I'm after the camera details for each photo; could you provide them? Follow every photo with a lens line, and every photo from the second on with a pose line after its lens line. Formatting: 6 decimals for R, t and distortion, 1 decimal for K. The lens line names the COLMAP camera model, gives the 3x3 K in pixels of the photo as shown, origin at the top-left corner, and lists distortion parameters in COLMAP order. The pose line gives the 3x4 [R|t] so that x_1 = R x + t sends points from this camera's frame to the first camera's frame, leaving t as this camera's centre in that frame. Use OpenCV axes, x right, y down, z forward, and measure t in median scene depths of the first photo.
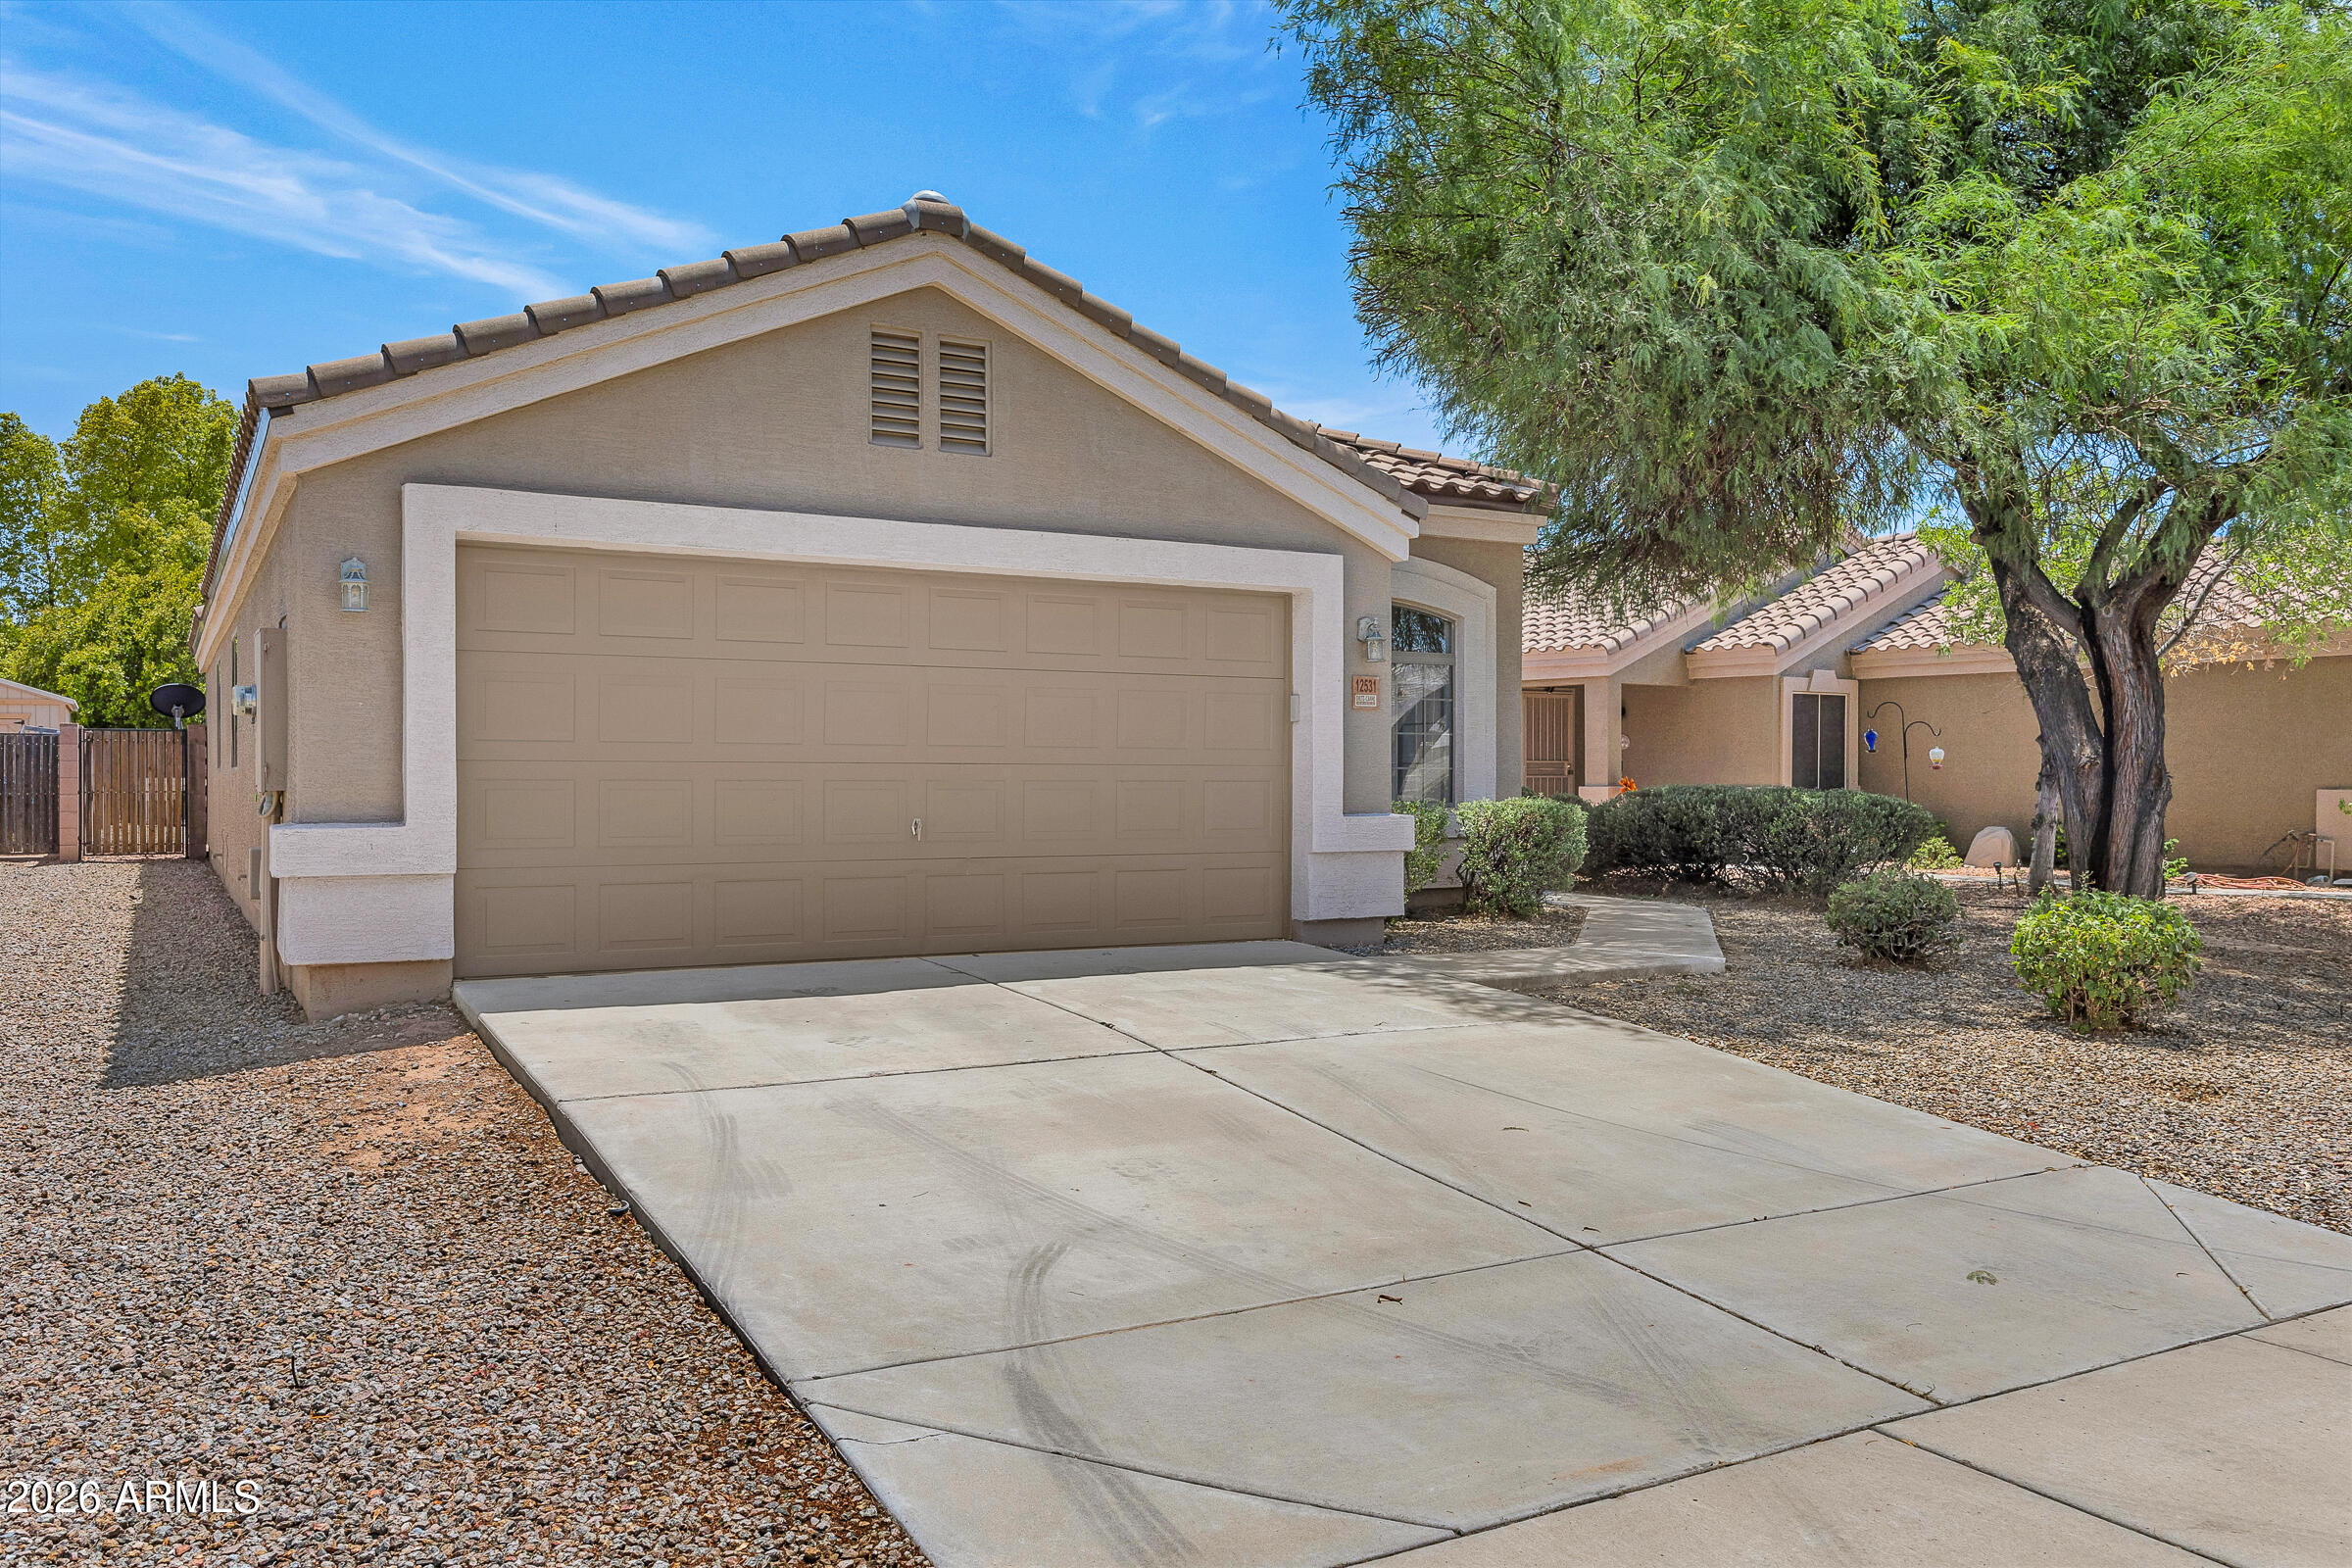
lens RADIAL K [[1776.3, 0, 1176.5], [0, 1776.3, 777.9], [0, 0, 1]] dist [-0.005647, -0.000255]
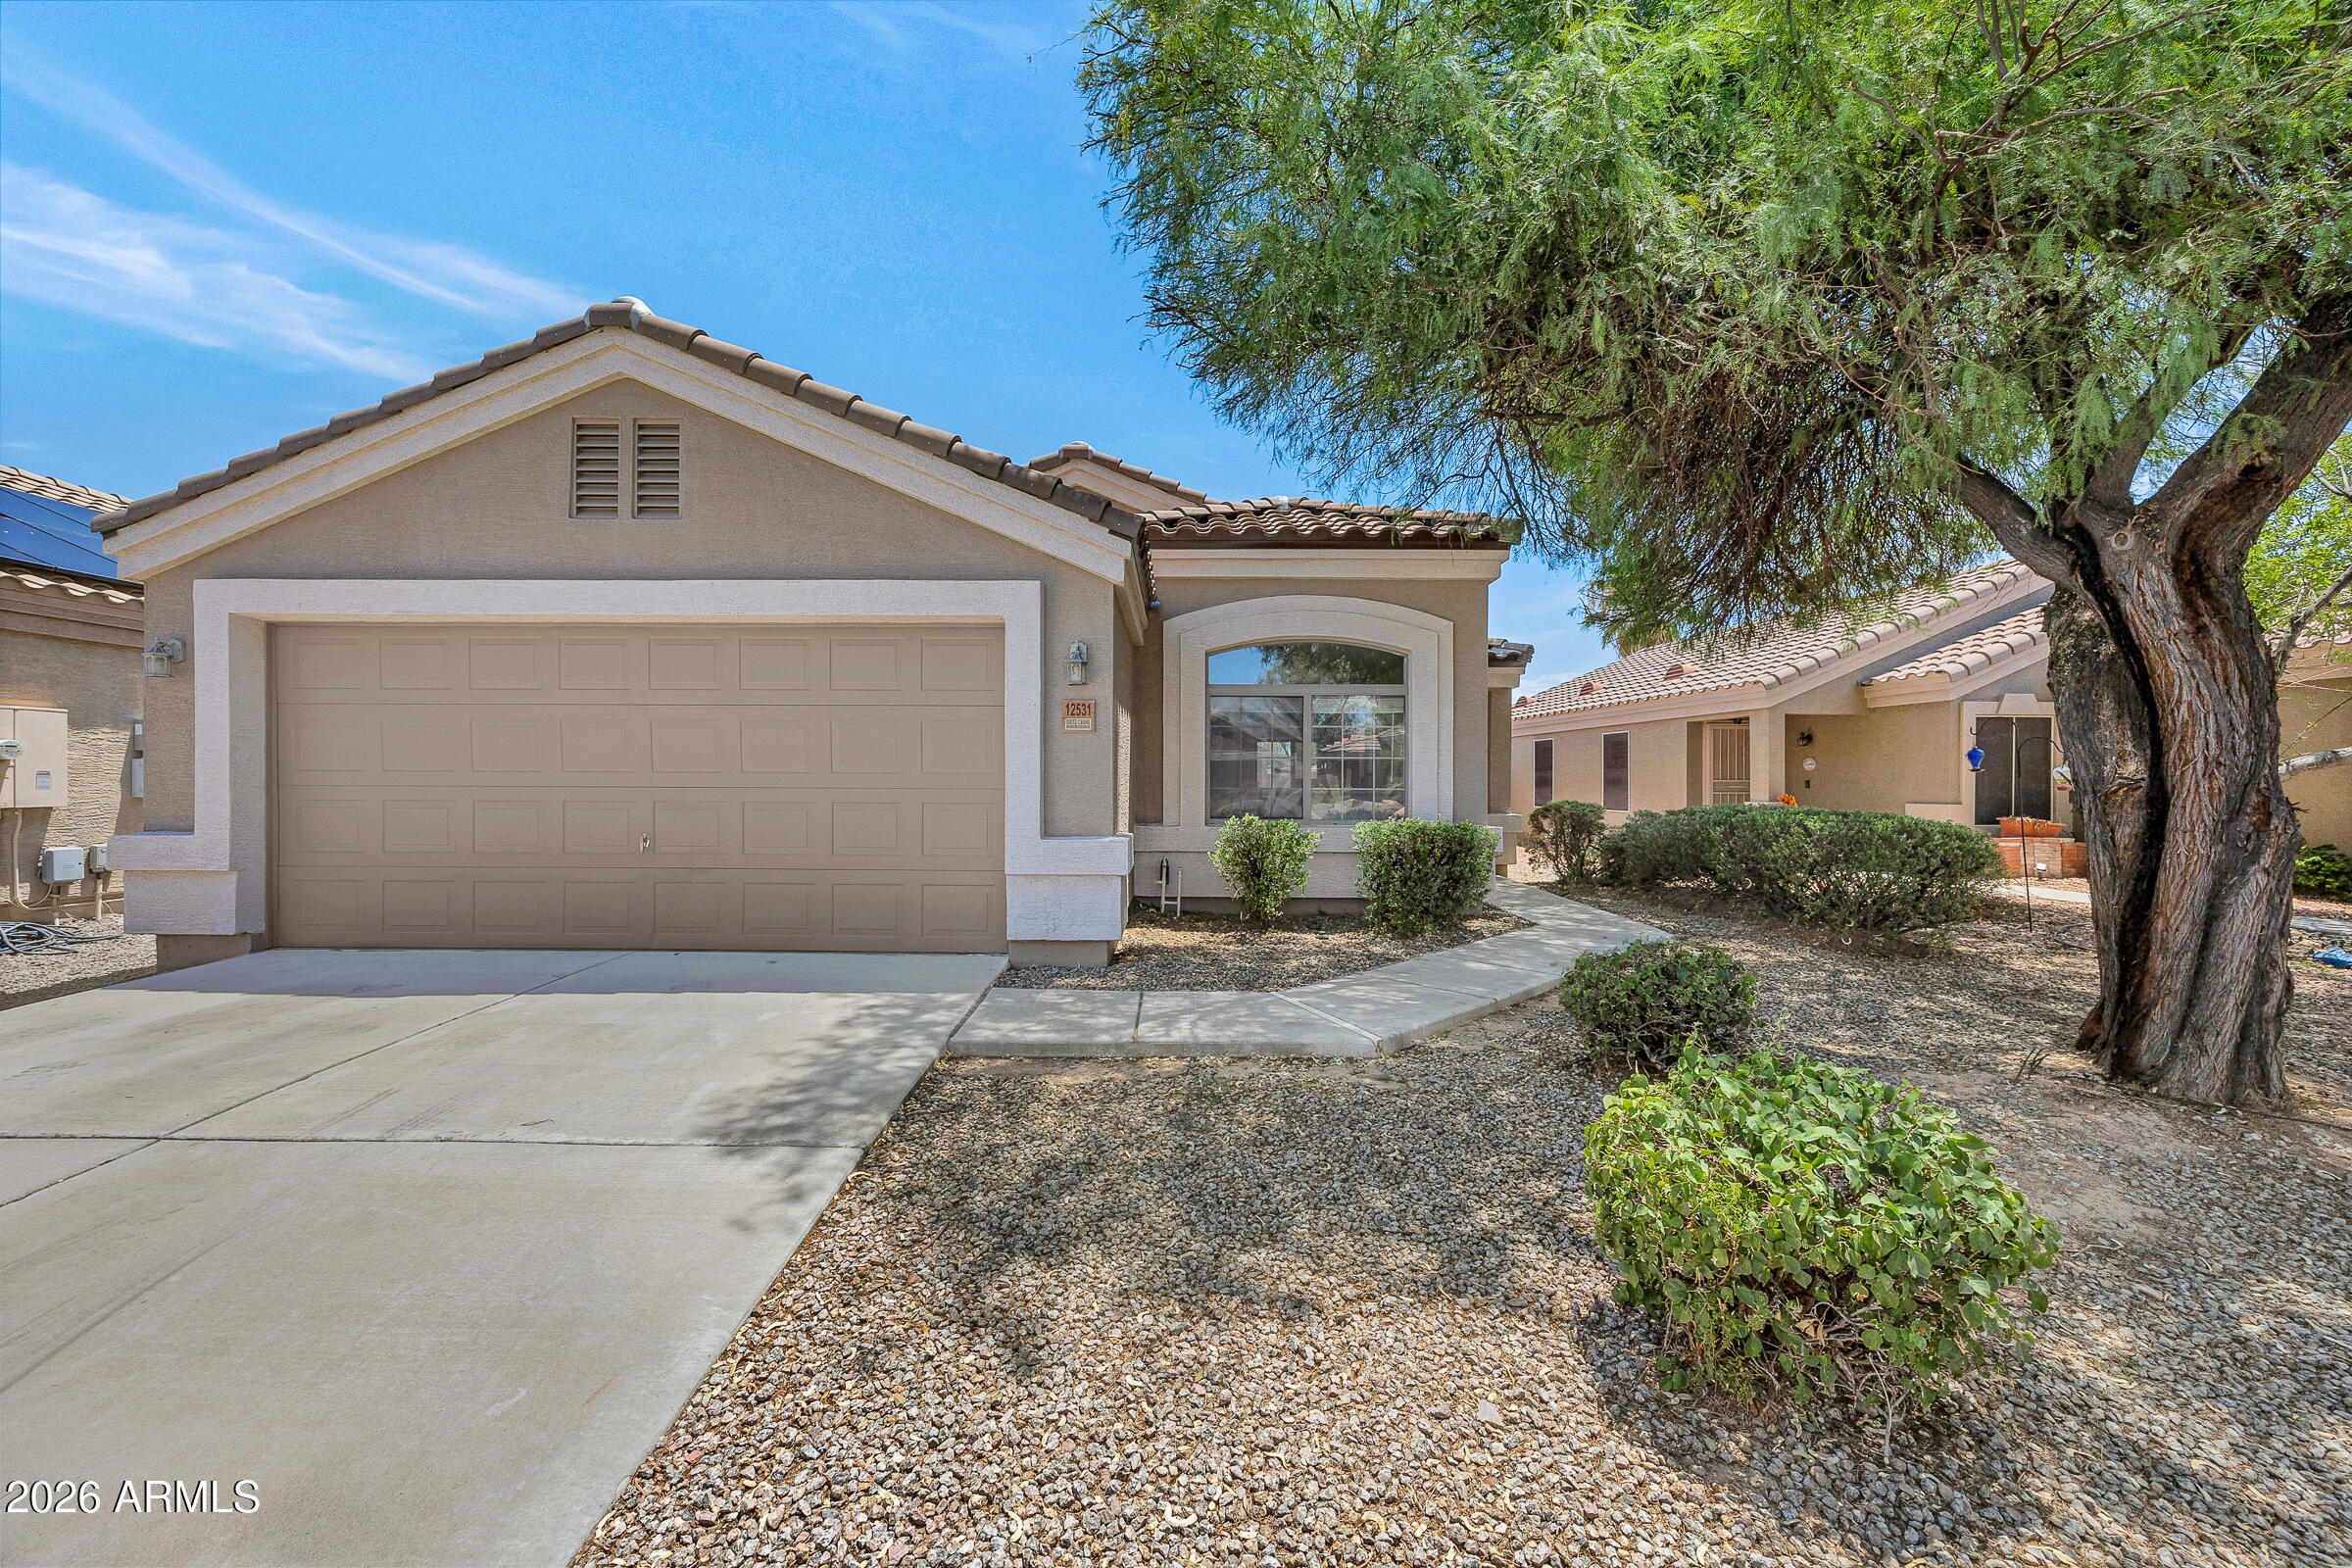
lens RADIAL K [[904.9, 0, 1173.8], [0, 904.9, 792.1], [0, 0, 1]] dist [-0.001108, -0.000074]
pose [[0.863226, 0.005068, -0.504793, 0.418281], [-0.002840, 0.999983, 0.005184, -0.007911], [0.504810, -0.003041, 0.863225, 0.590928]]
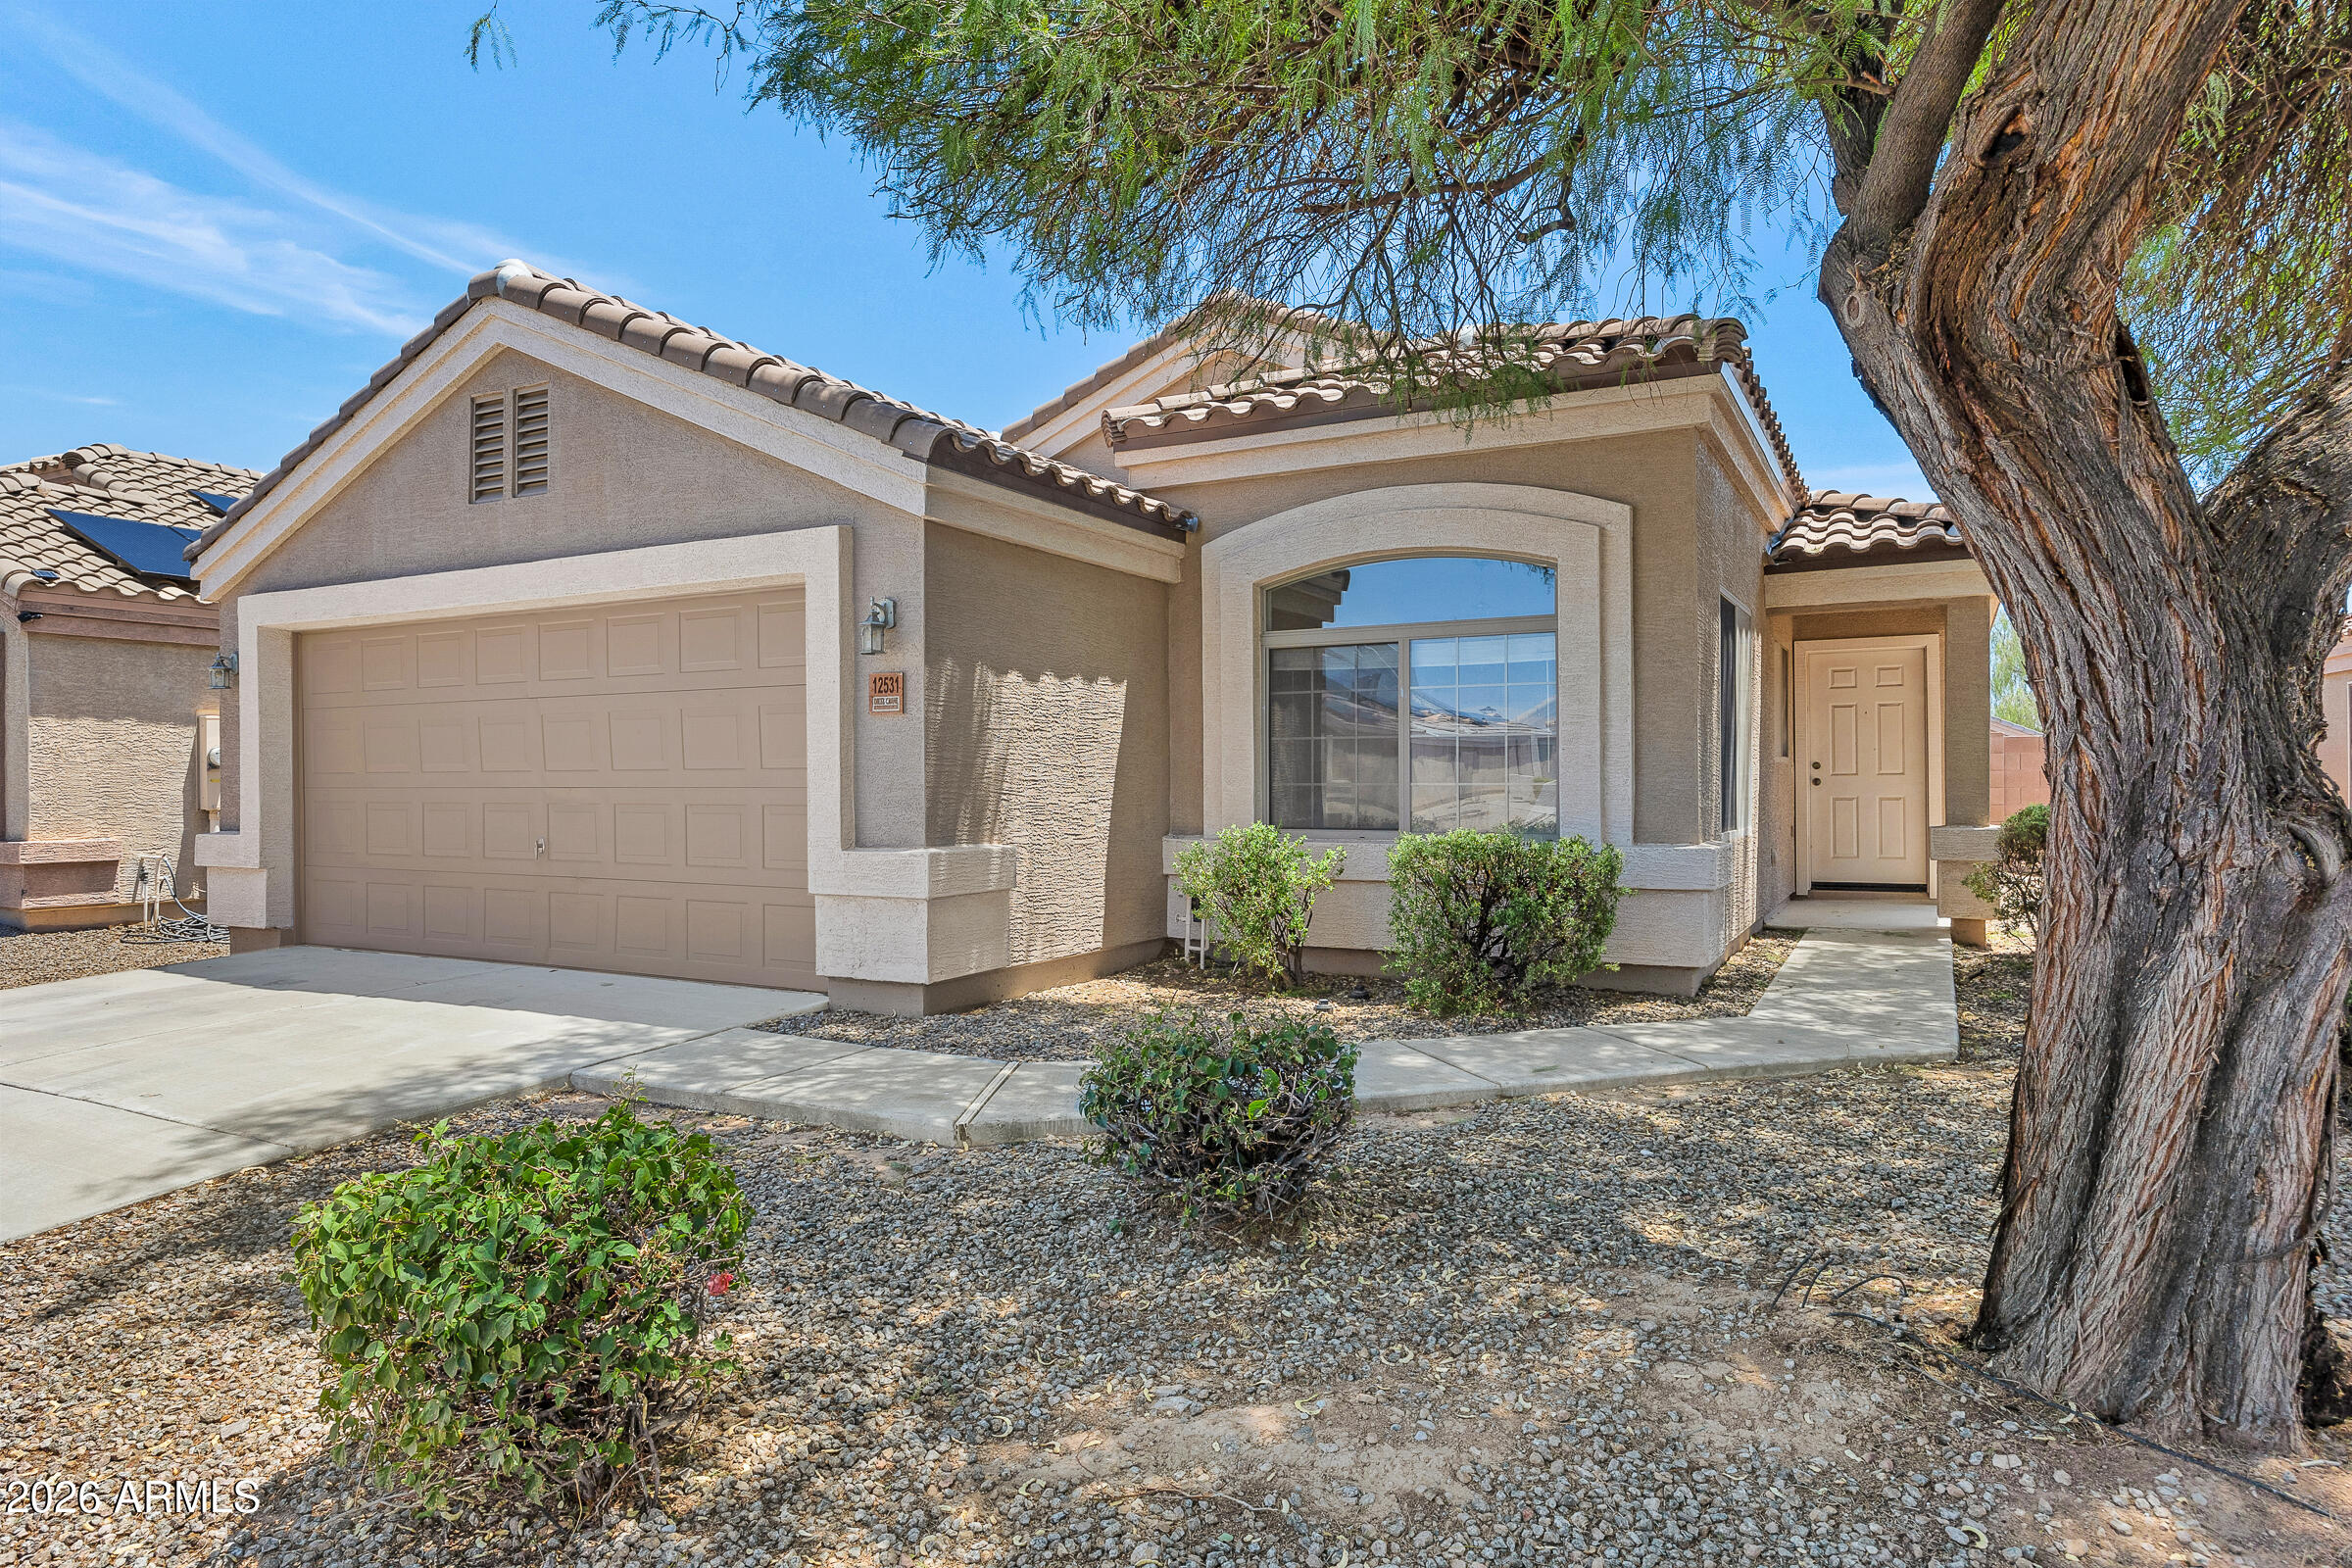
lens RADIAL K [[1403.9, 0, 1173.4], [0, 1403.9, 788.9], [0, 0, 1]] dist [-0.000270, 0.002639]
pose [[0.523580, 0.000373, -0.851977, 0.710691], [0.004303, 0.999986, 0.003082, -0.007354], [0.851966, -0.005279, 0.523571, 0.792402]]
